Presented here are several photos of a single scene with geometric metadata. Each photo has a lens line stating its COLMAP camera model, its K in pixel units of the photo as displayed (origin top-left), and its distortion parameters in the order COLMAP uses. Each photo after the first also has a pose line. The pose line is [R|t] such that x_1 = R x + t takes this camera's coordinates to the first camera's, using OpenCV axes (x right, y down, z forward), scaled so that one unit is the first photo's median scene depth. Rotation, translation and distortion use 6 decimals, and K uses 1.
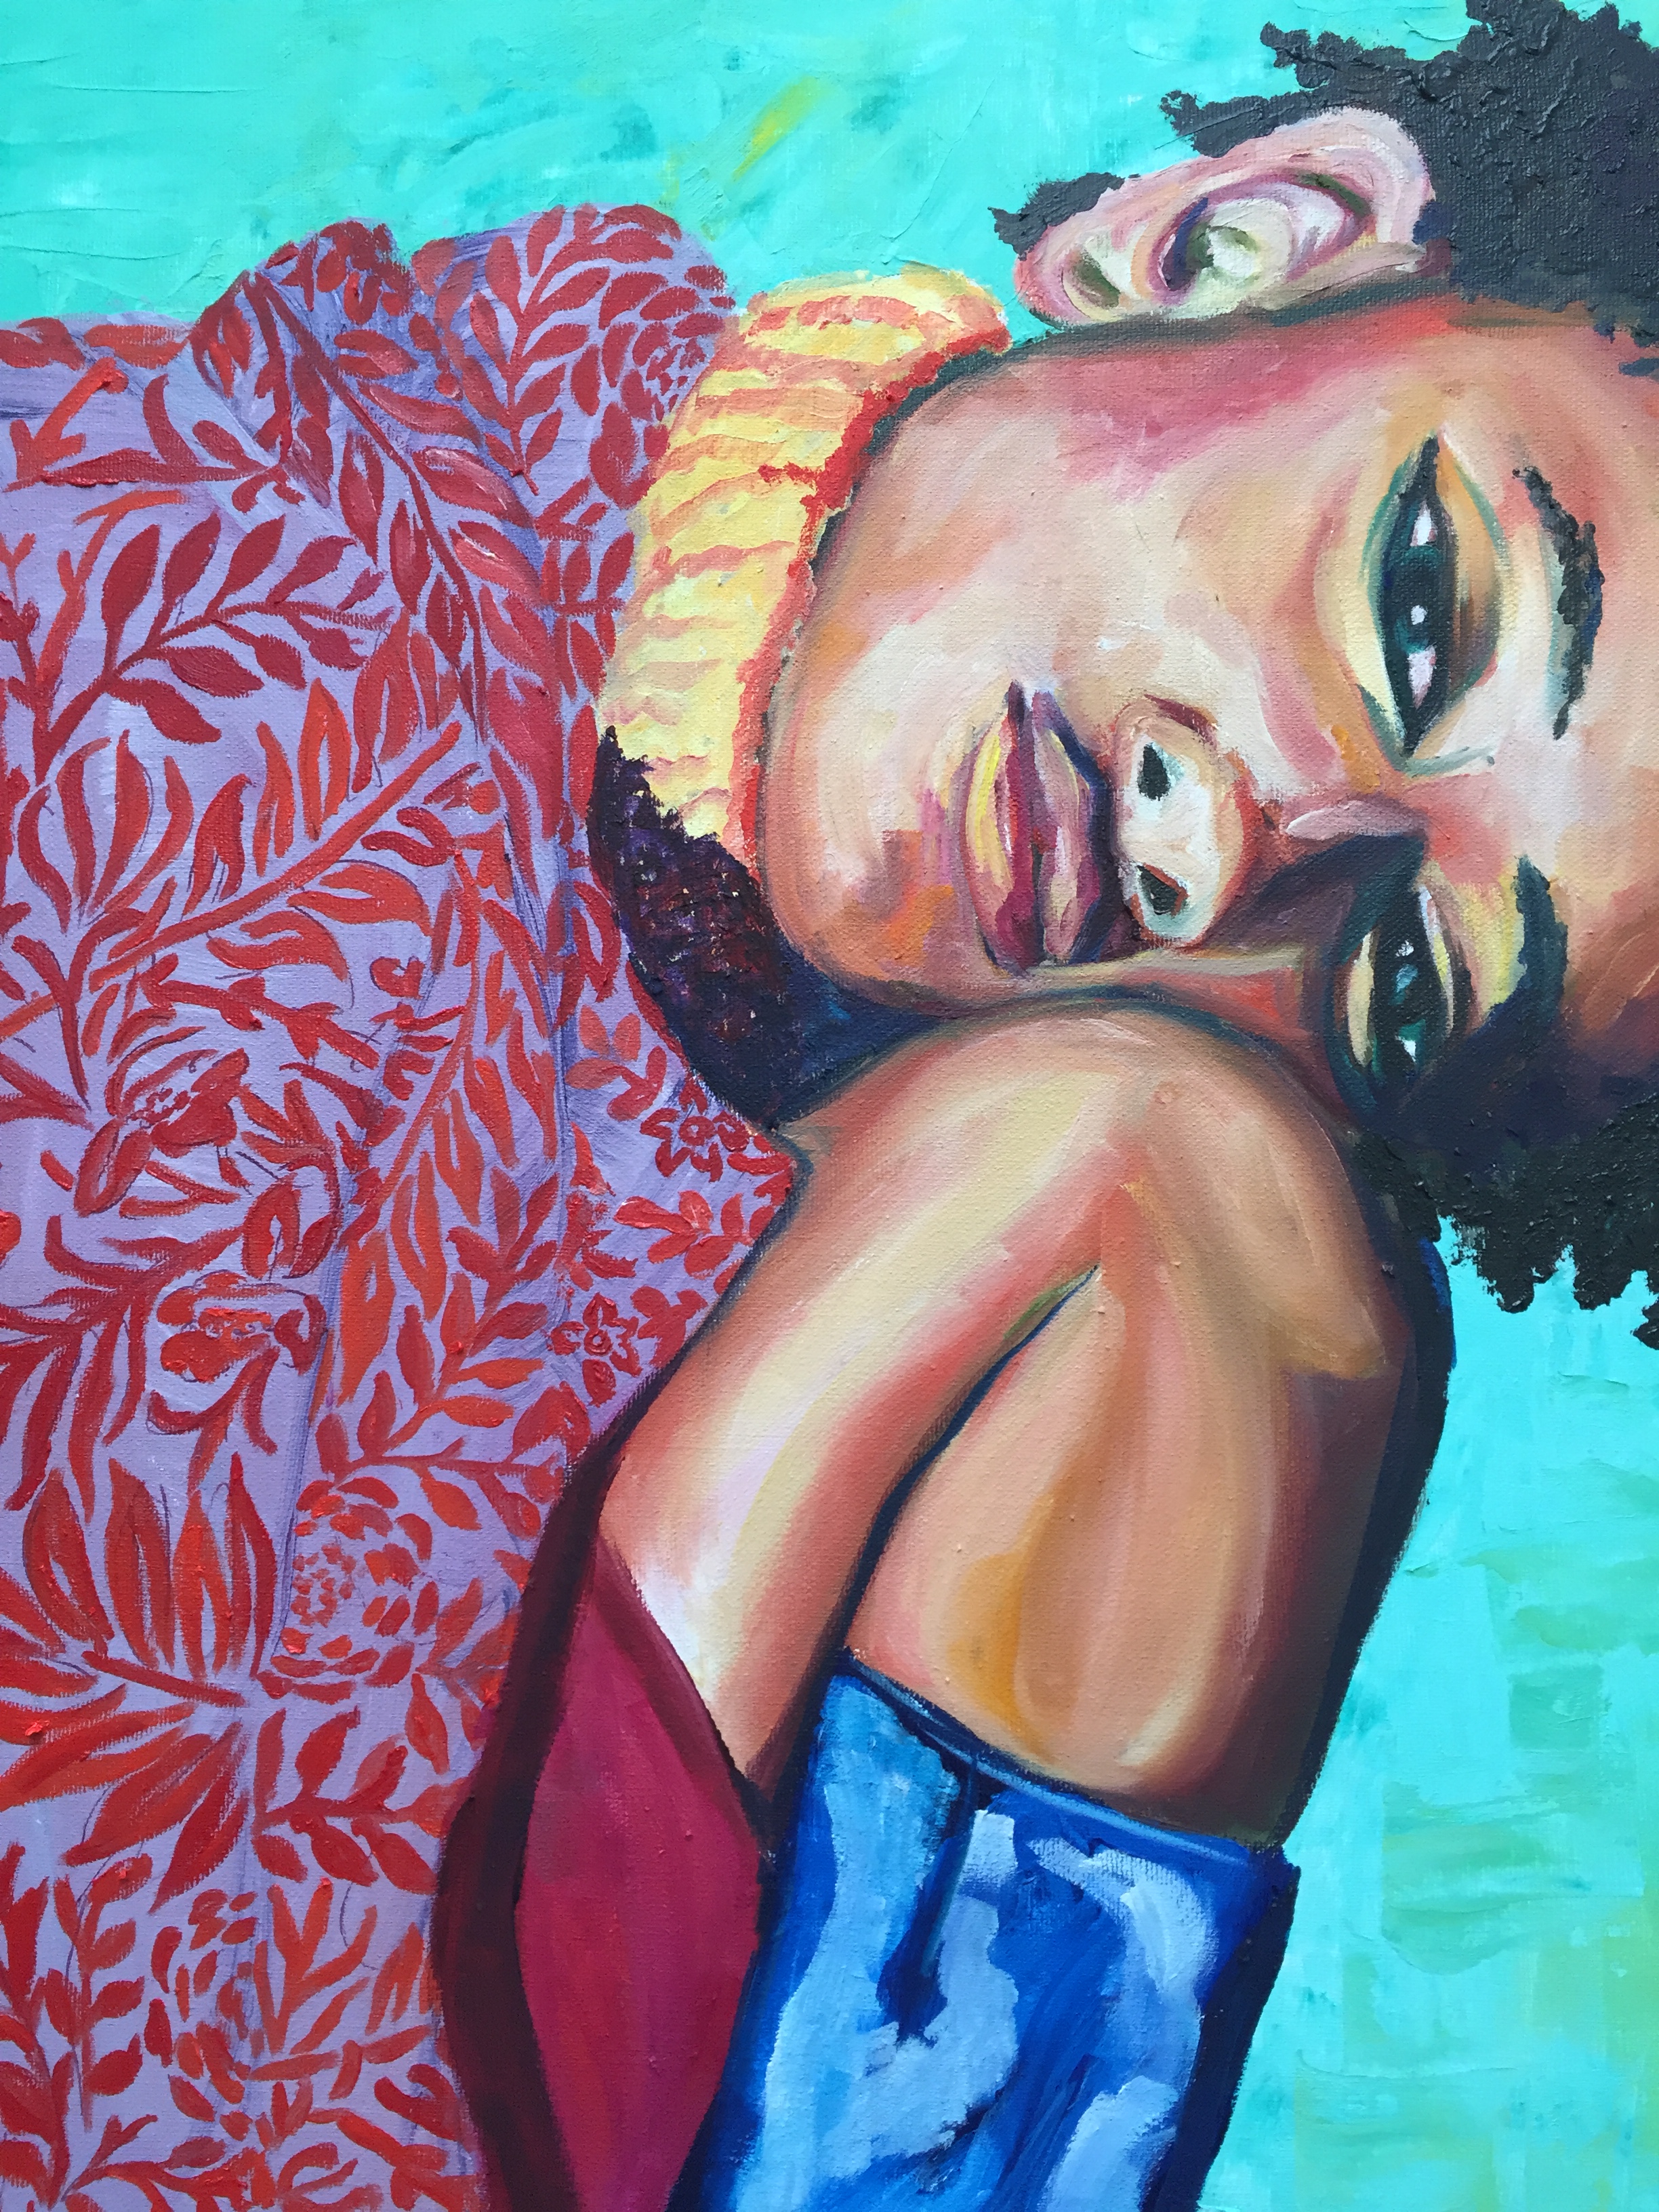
lens RADIAL K [[1866.3, 0, 816.2], [0, 1866.3, 1103.9], [0, 0, 1]] dist [0.068944, -0.086638]
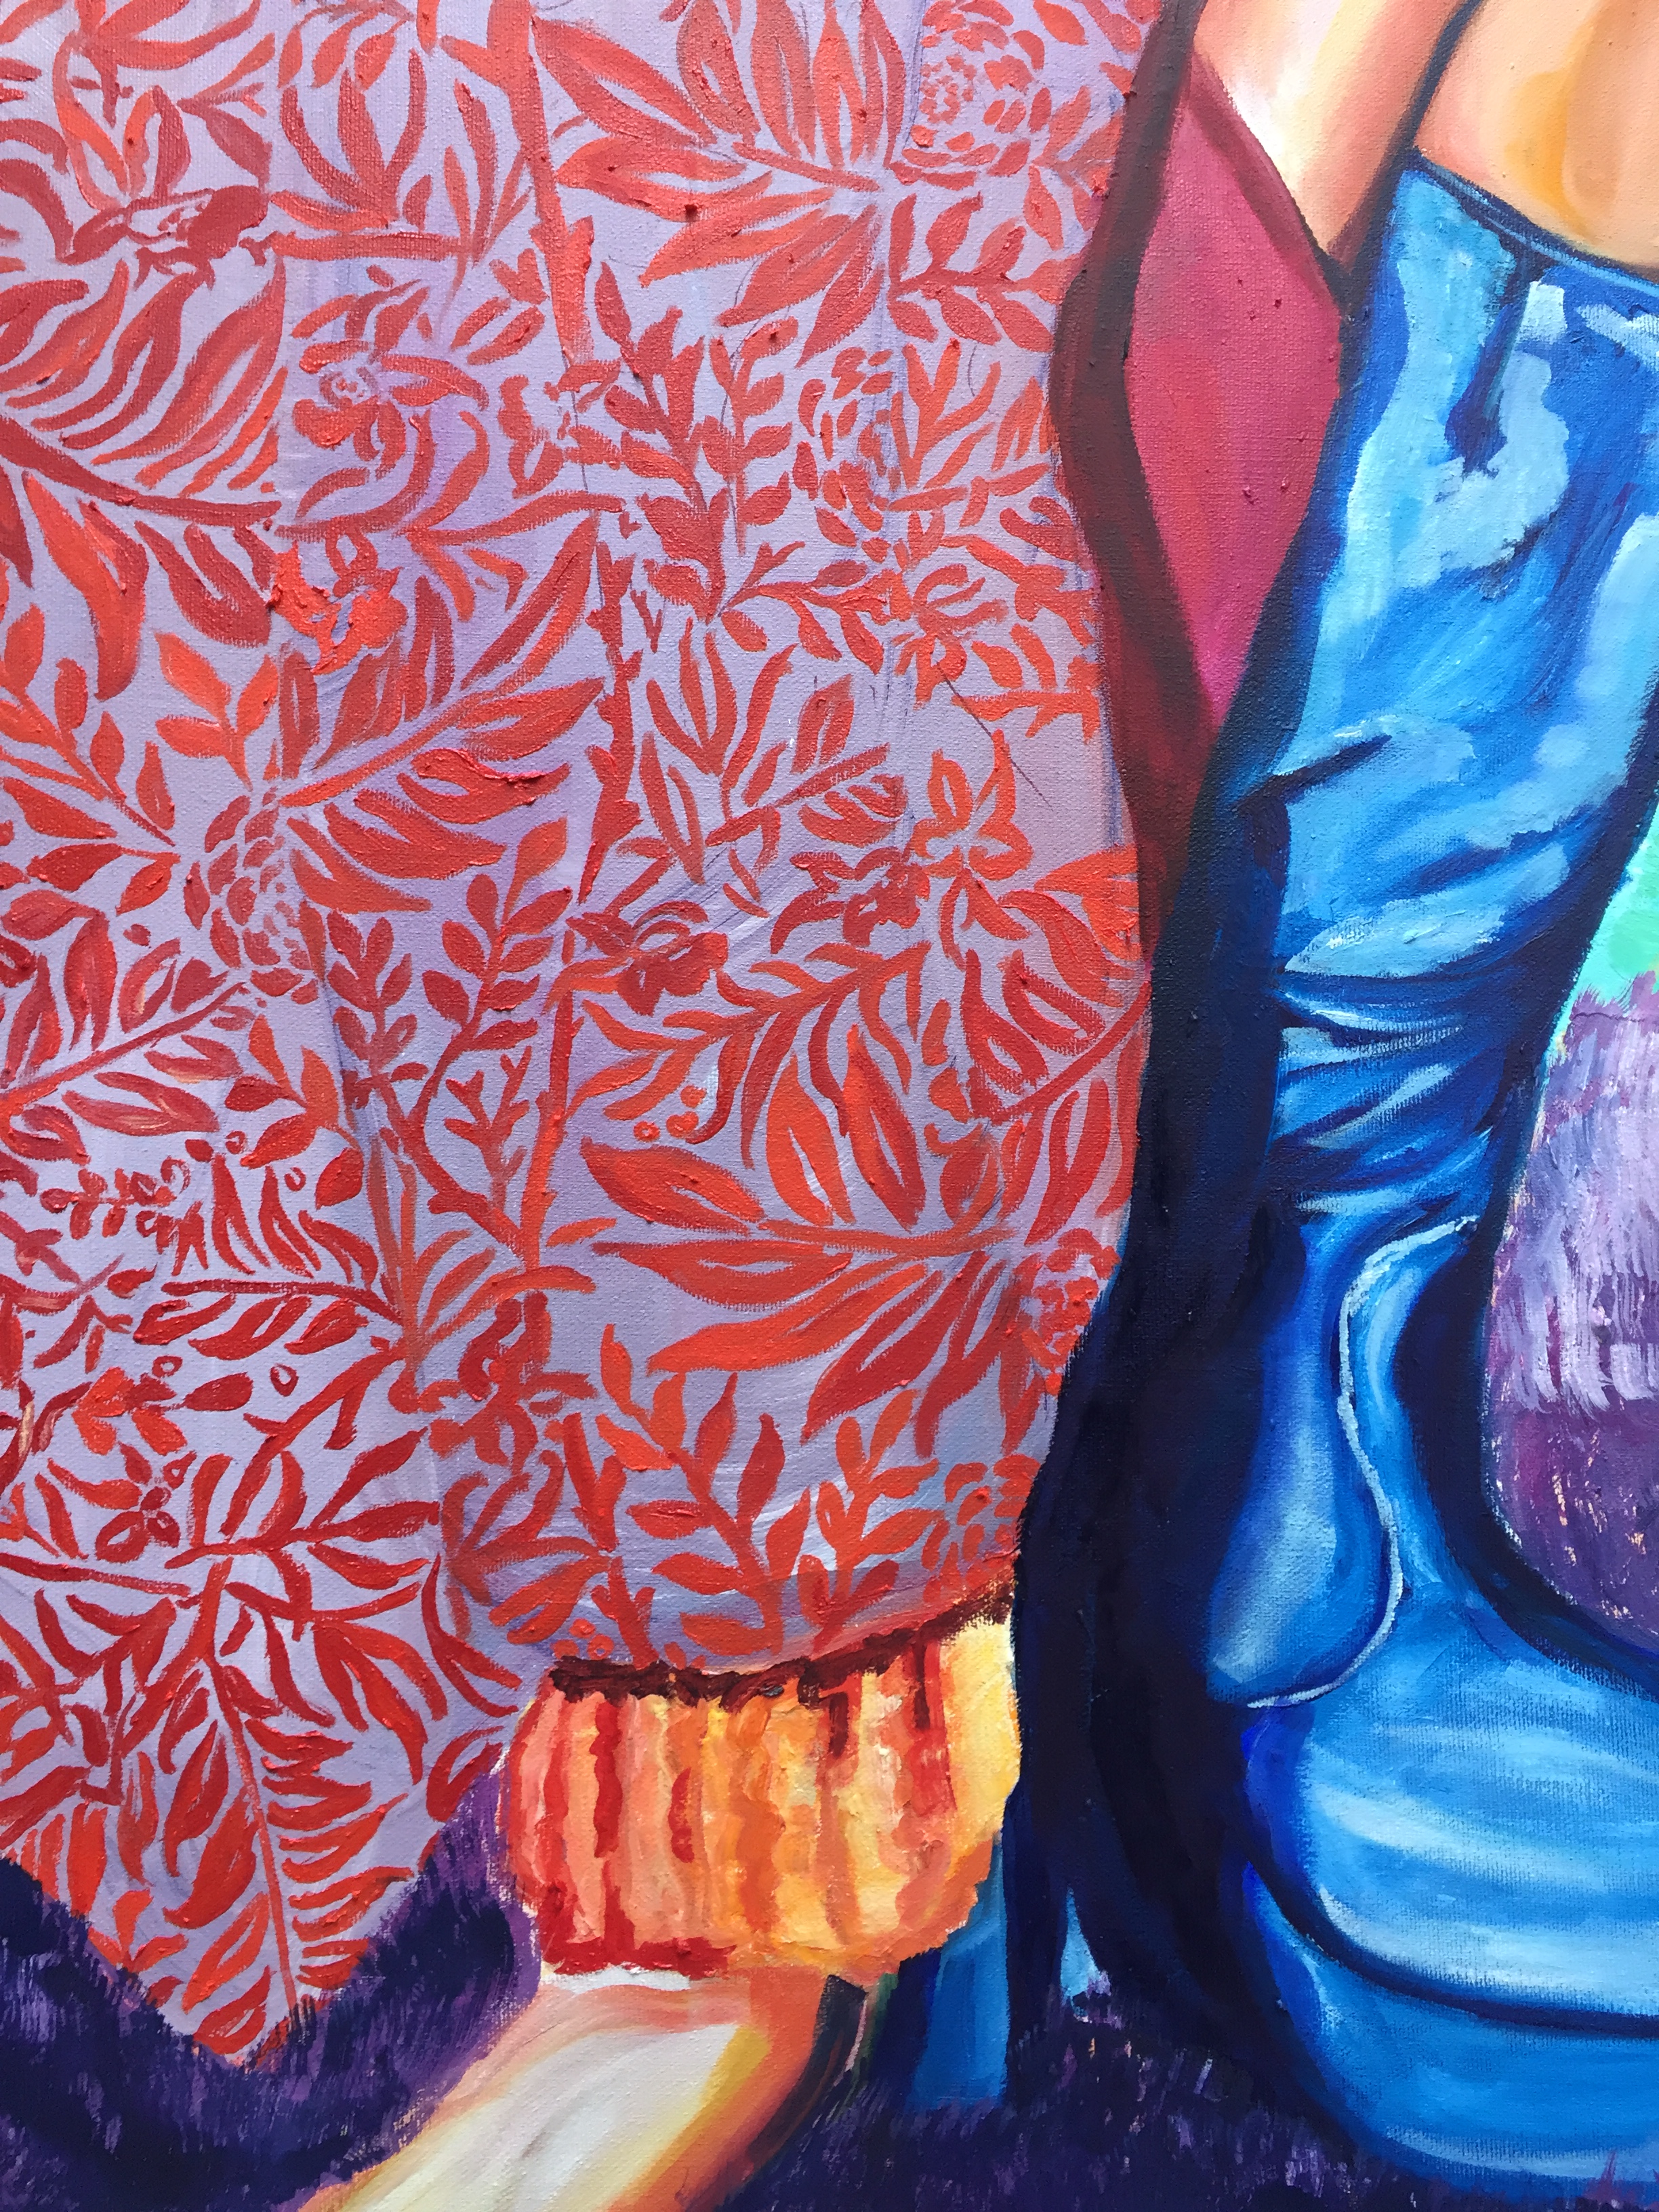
lens RADIAL K [[2072.5, 0, 822.9], [0, 2072.5, 1102.9], [0, 0, 1]] dist [0.012301, 0.000000]
pose [[0.998799, 0.009774, 0.048009, -0.398942], [-0.008999, 0.999826, -0.016347, 0.899810], [-0.048160, 0.015896, 0.998713, -0.225531]]
